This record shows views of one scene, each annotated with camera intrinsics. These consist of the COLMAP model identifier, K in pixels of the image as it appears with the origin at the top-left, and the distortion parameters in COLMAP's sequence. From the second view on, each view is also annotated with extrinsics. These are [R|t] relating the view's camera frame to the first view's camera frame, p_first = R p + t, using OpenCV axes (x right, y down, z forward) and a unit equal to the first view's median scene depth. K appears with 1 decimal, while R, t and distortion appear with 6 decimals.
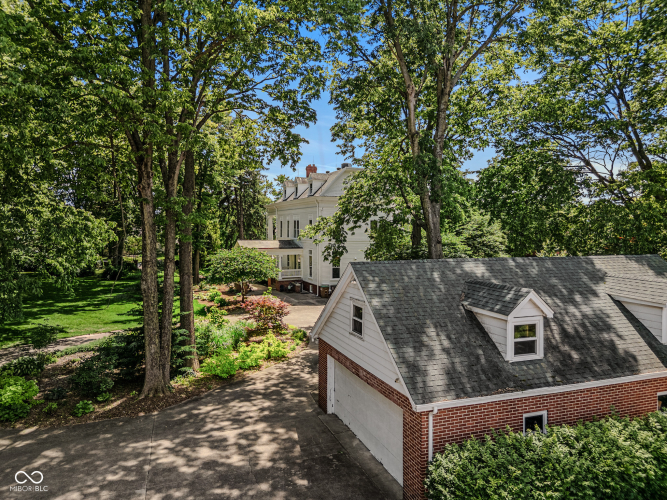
lens RADIAL K [[477.5, 0, 333.9], [0, 477.5, 249.5], [0, 0, 1]] dist [0.014995, -0.006031]
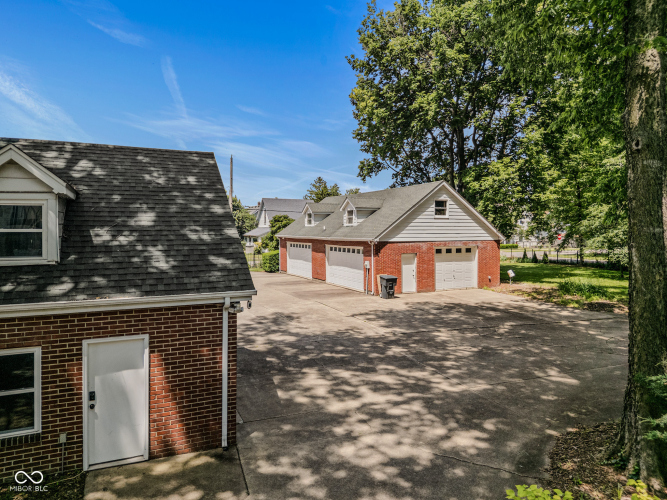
lens RADIAL K [[477.5, 0, 332.8], [0, 477.5, 248.6], [0, 0, 1]] dist [0.014995, -0.006031]
pose [[-0.998241, 0.002331, -0.059244, -0.115916], [-0.003149, 0.995732, 0.092241, 0.105108], [0.059207, 0.092266, -0.993973, 1.663376]]
